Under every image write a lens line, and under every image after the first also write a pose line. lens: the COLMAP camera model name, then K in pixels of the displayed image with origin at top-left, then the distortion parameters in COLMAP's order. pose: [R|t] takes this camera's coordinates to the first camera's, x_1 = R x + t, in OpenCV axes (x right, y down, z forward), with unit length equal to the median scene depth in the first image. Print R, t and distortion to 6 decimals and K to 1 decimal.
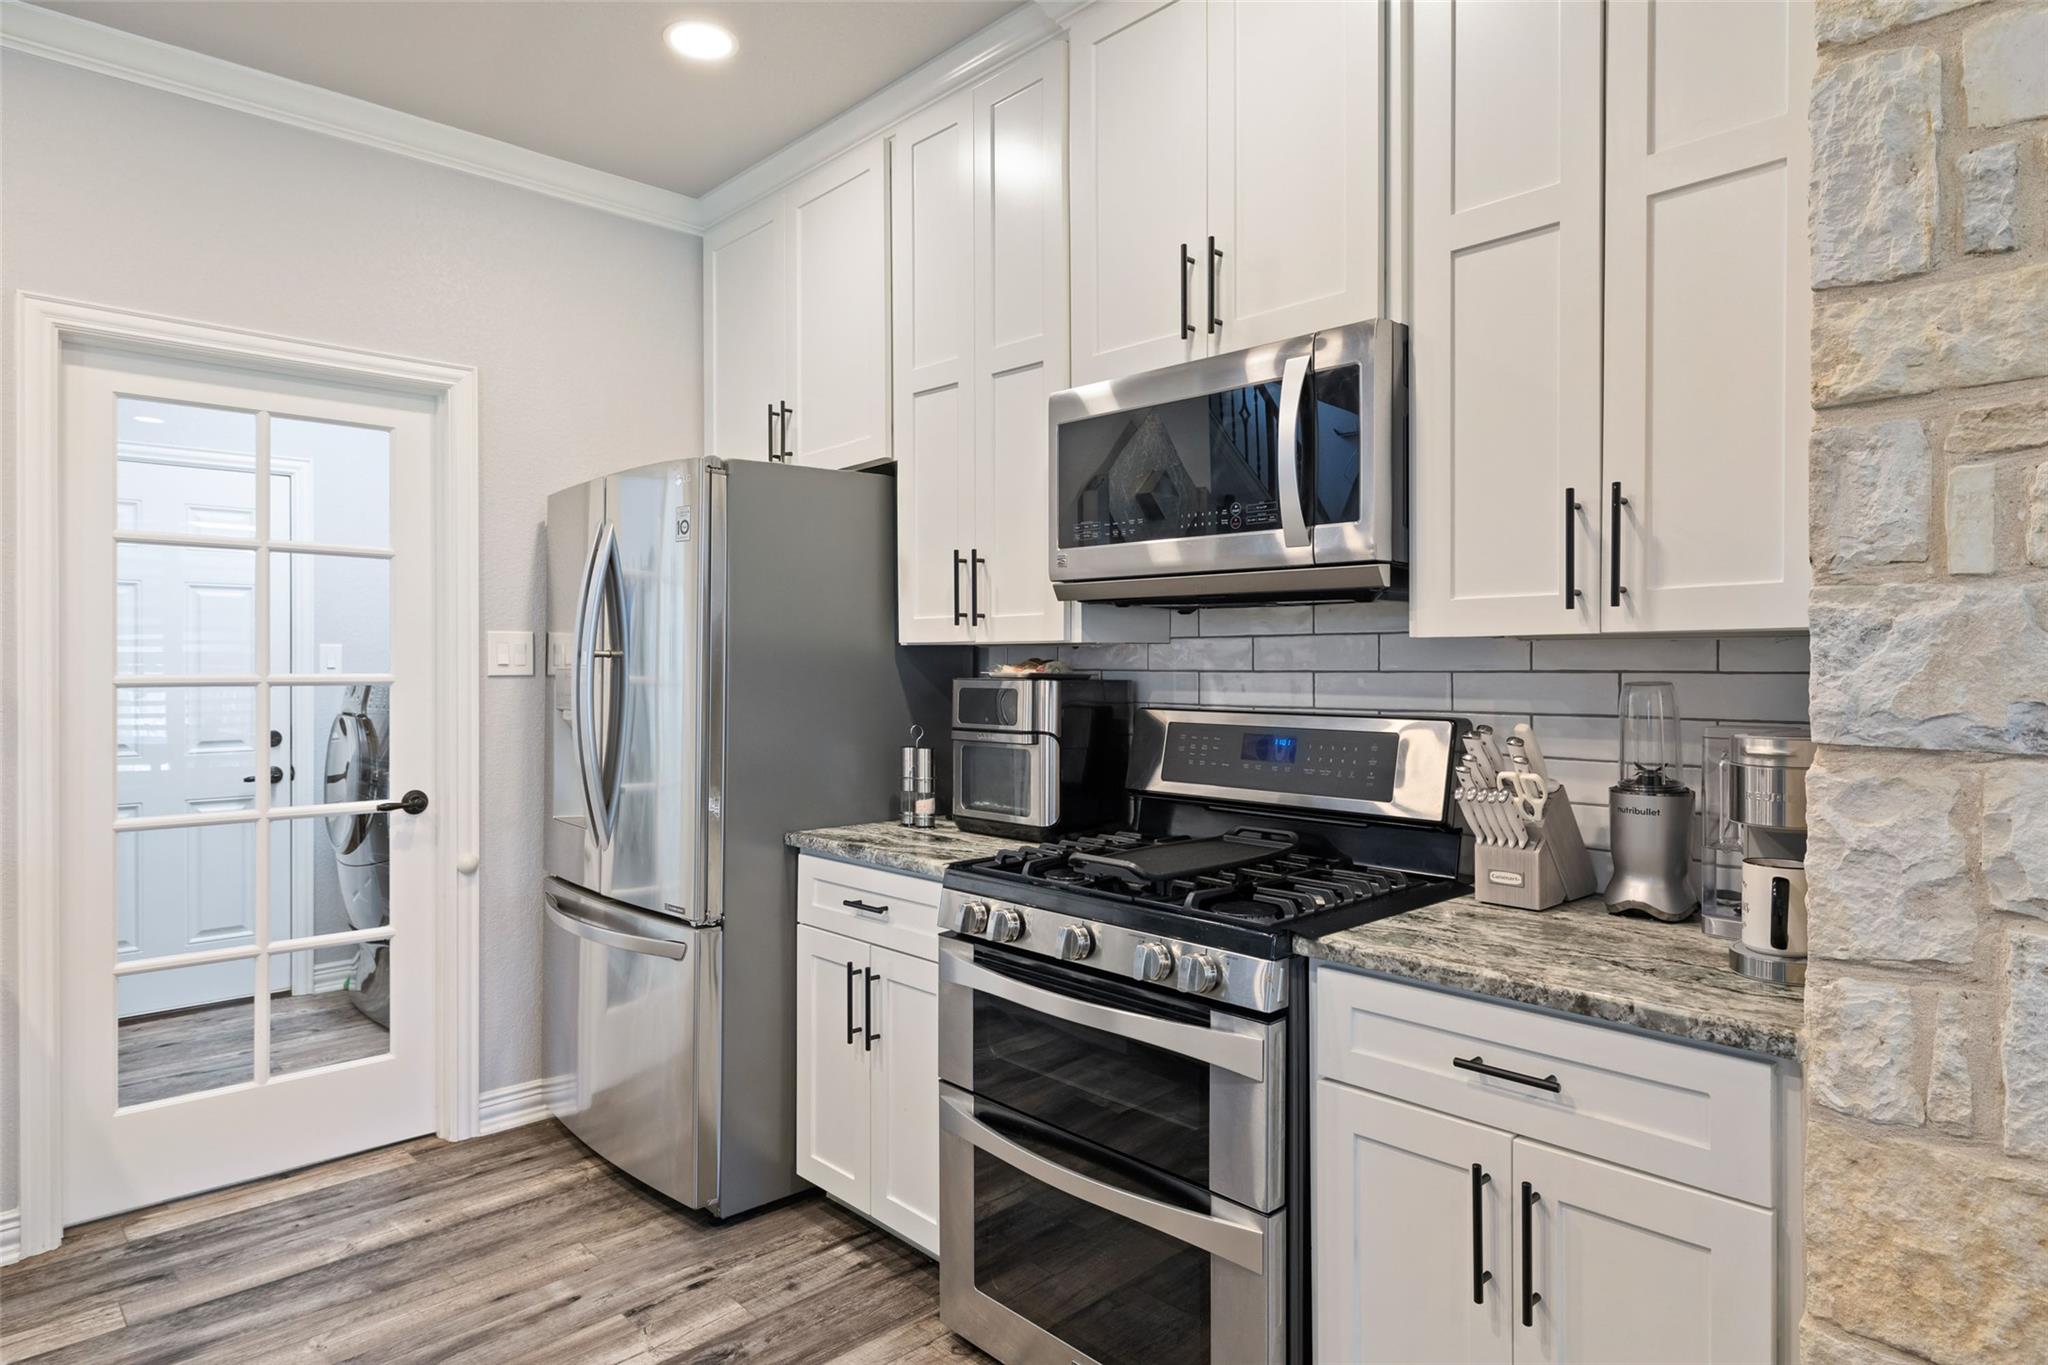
lens RADIAL K [[1140.2, 0, 1024.0], [0, 1140.2, 682.5], [0, 0, 1]] dist [0.001613, 0.000482]
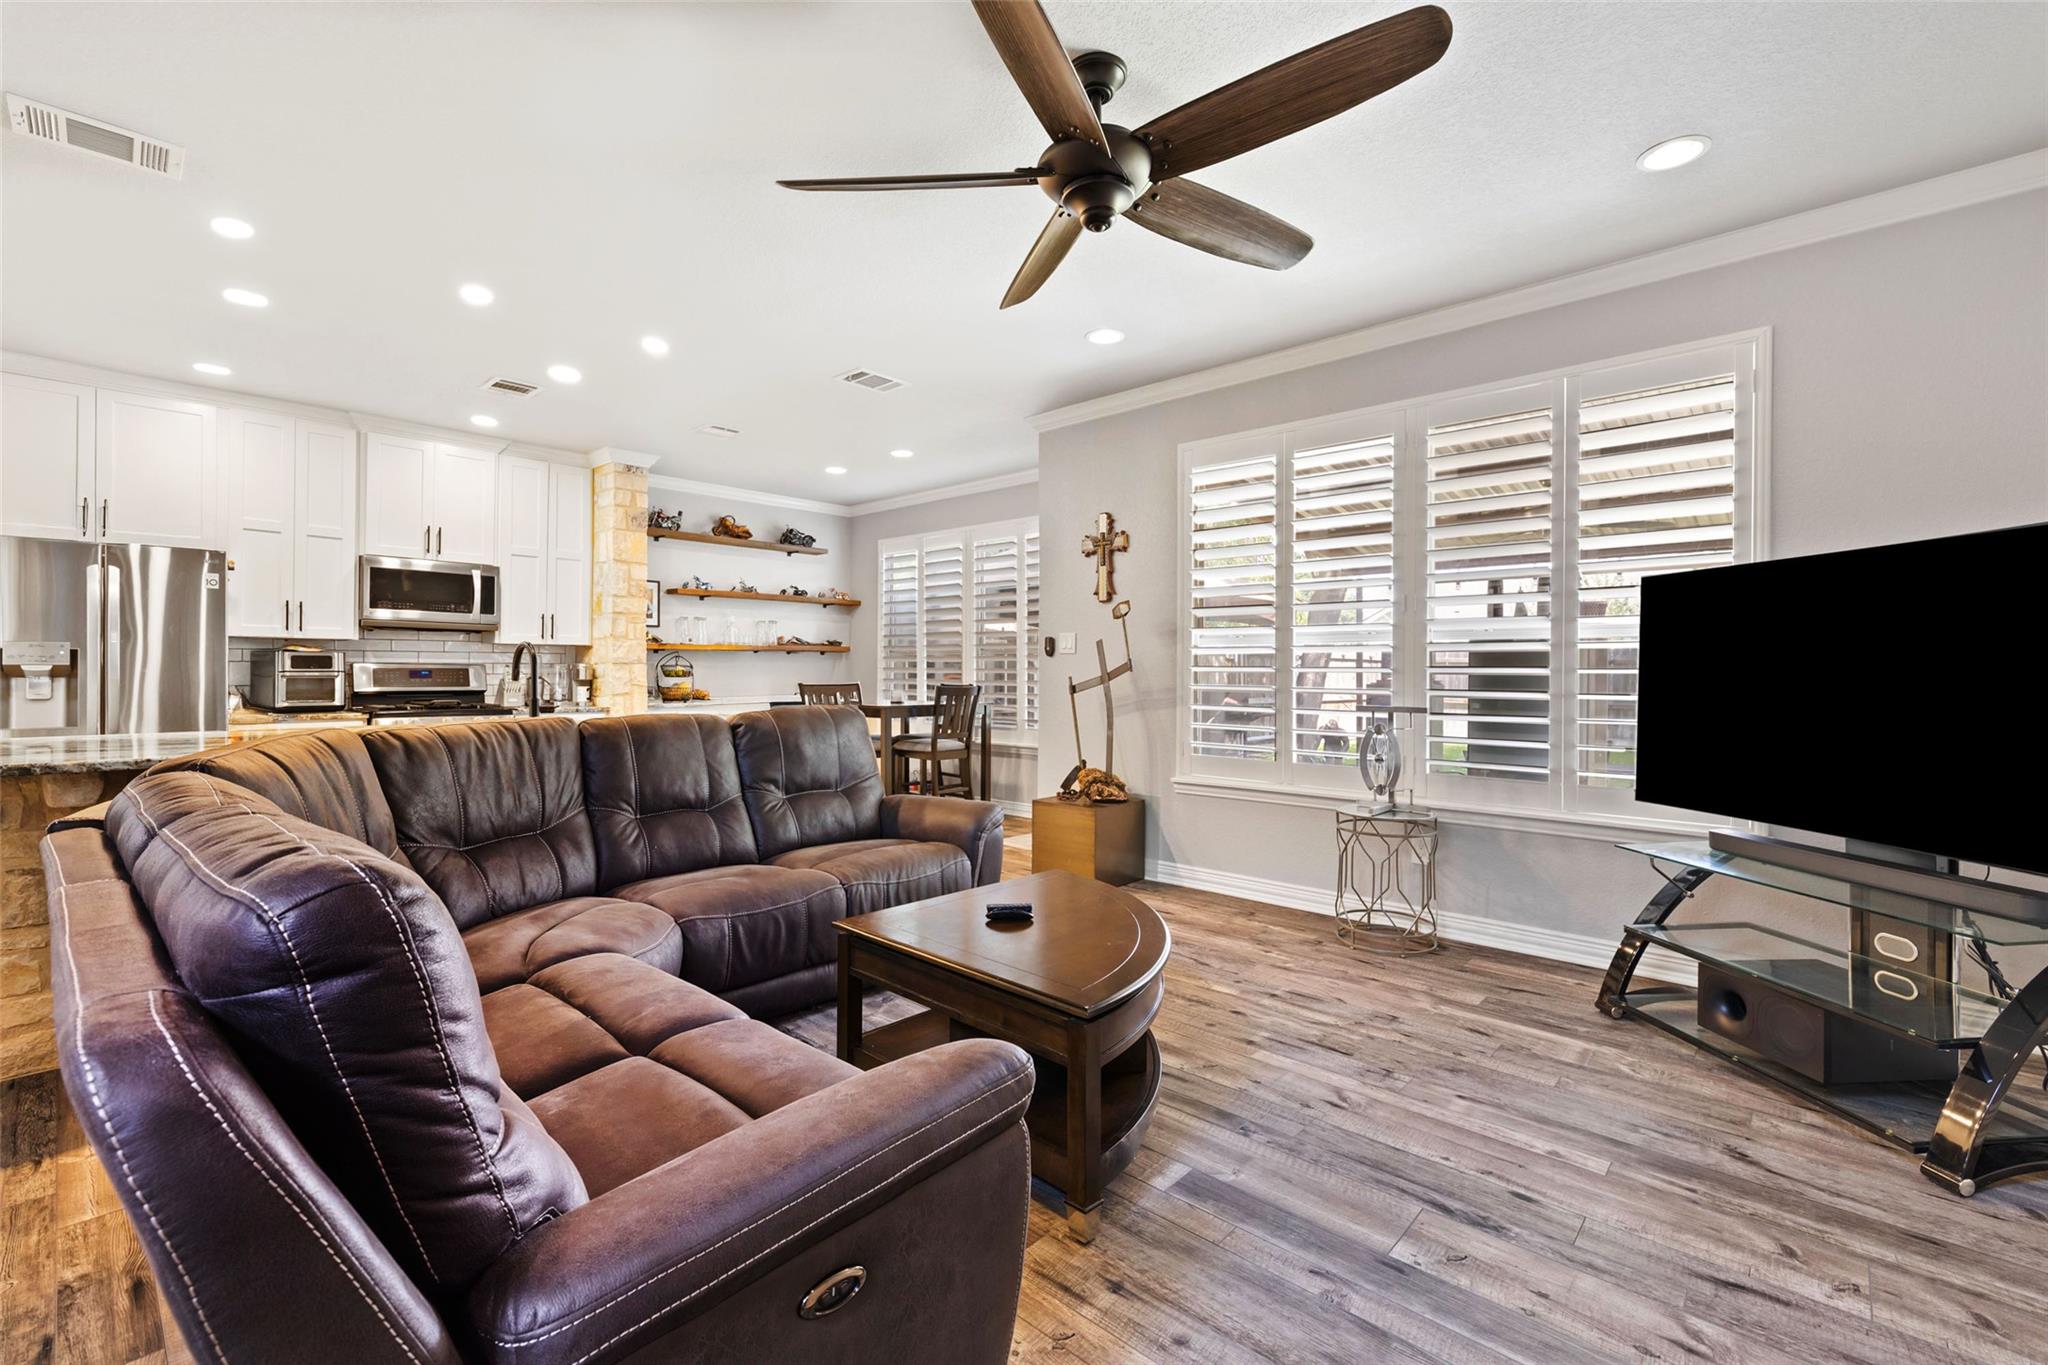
lens RADIAL K [[884.4, 0, 1041.6], [0, 884.4, 676.6], [0, 0, 1]] dist [0.003248, 0.000952]
pose [[-0.083638, -0.014112, 0.996396, -2.959007], [0.004207, 0.999886, 0.014514, 0.041733], [-0.996487, 0.005406, -0.083569, -0.668283]]
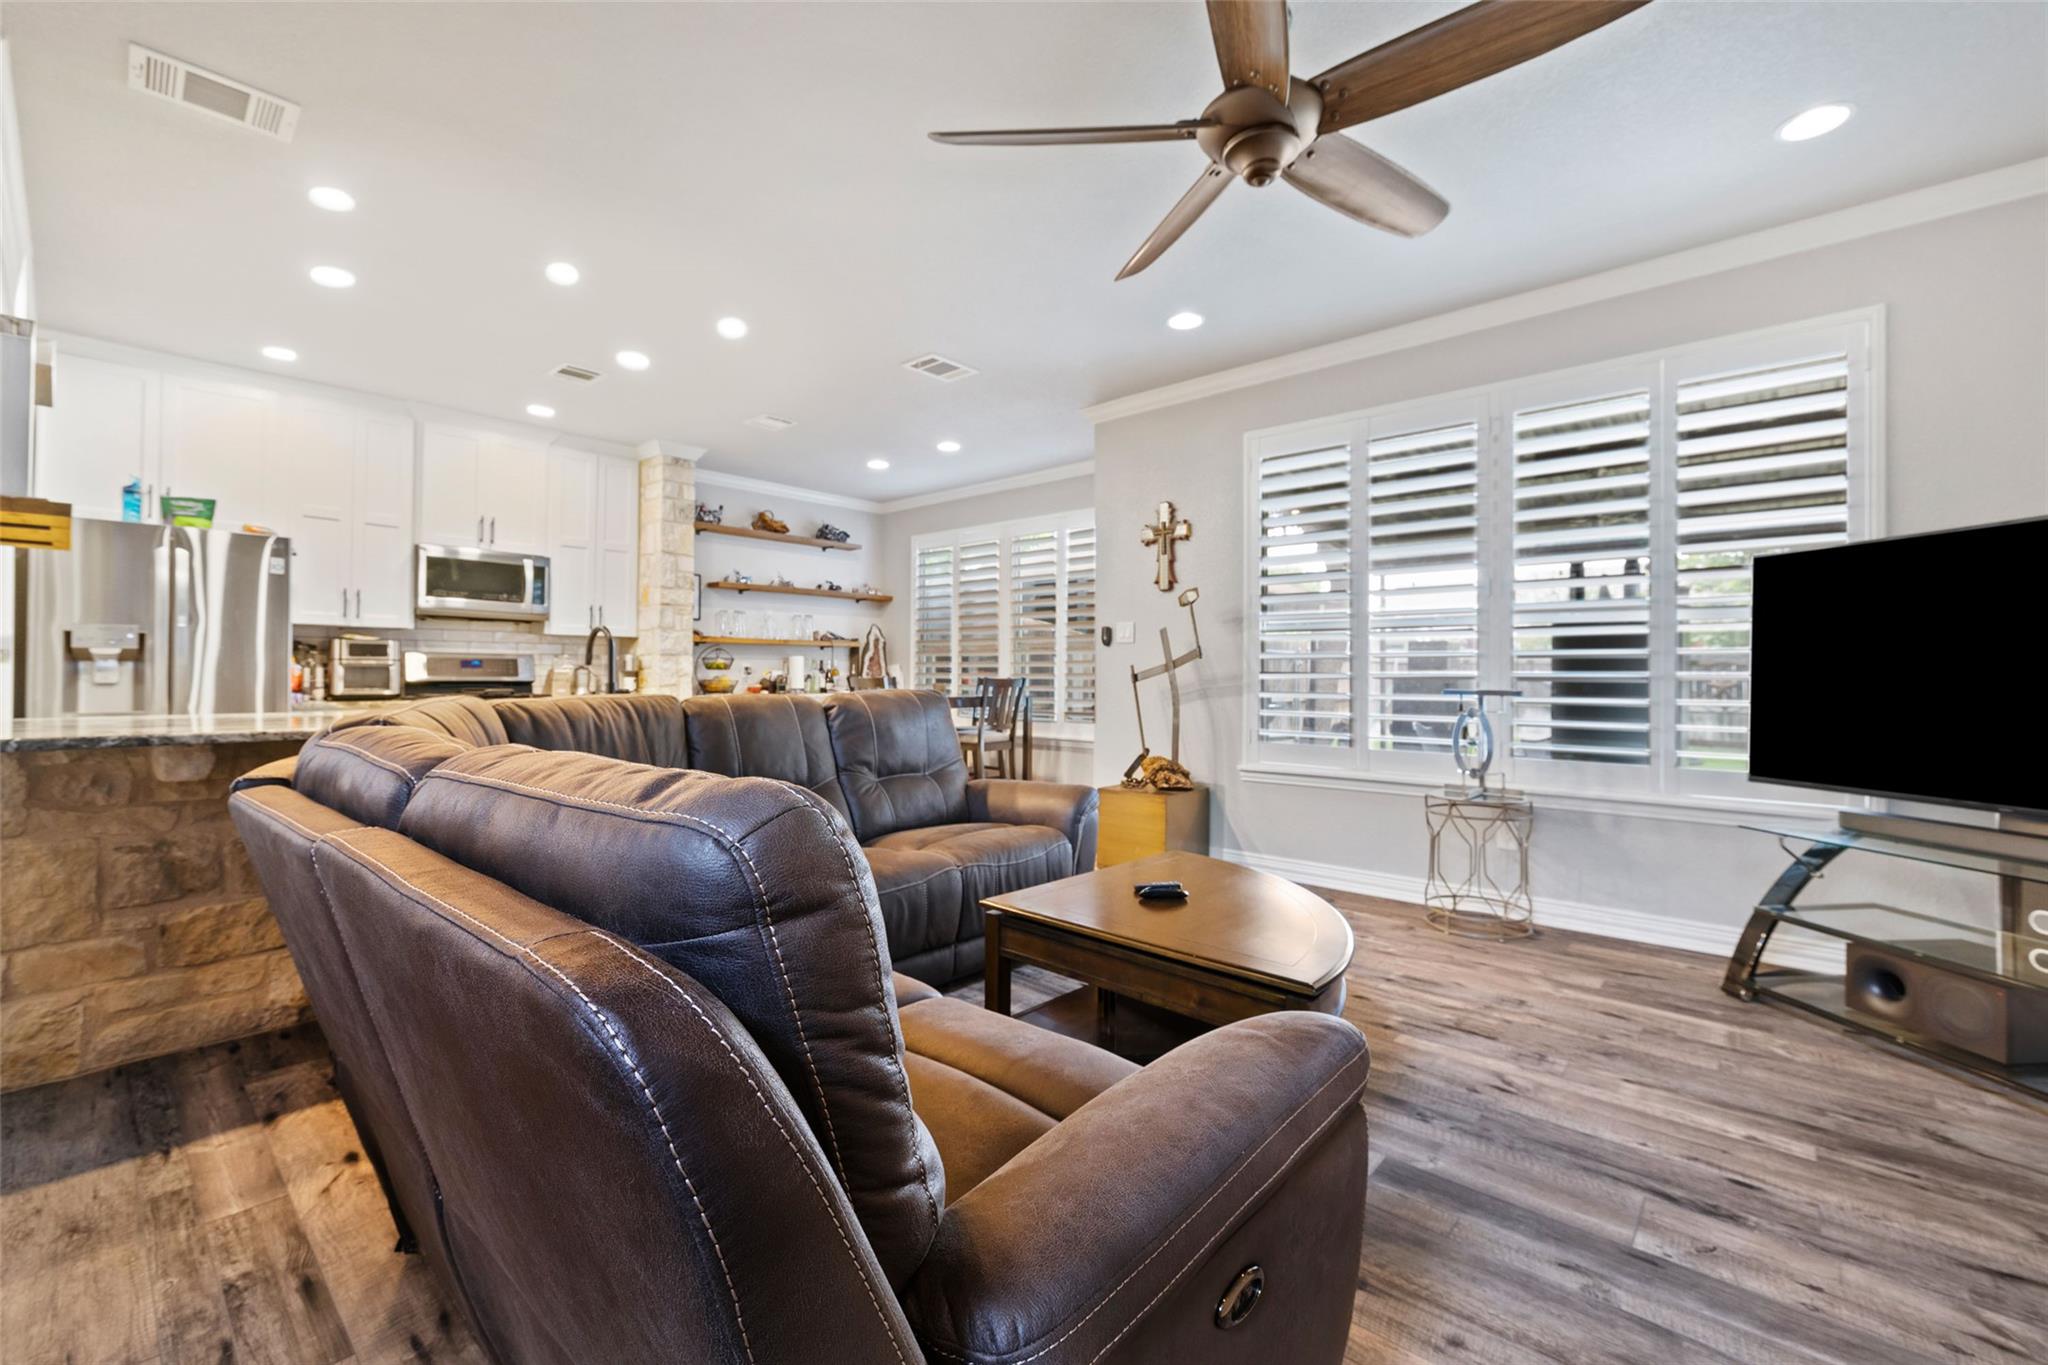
lens RADIAL K [[856.8, 0, 1031.4], [0, 856.8, 673.2], [0, 0, 1]] dist [-0.000265, 0.000419]
pose [[-0.093488, -0.004634, 0.995610, -2.855497], [0.003136, 0.999983, 0.004949, 0.091451], [-0.995615, 0.003585, -0.093472, -0.435068]]
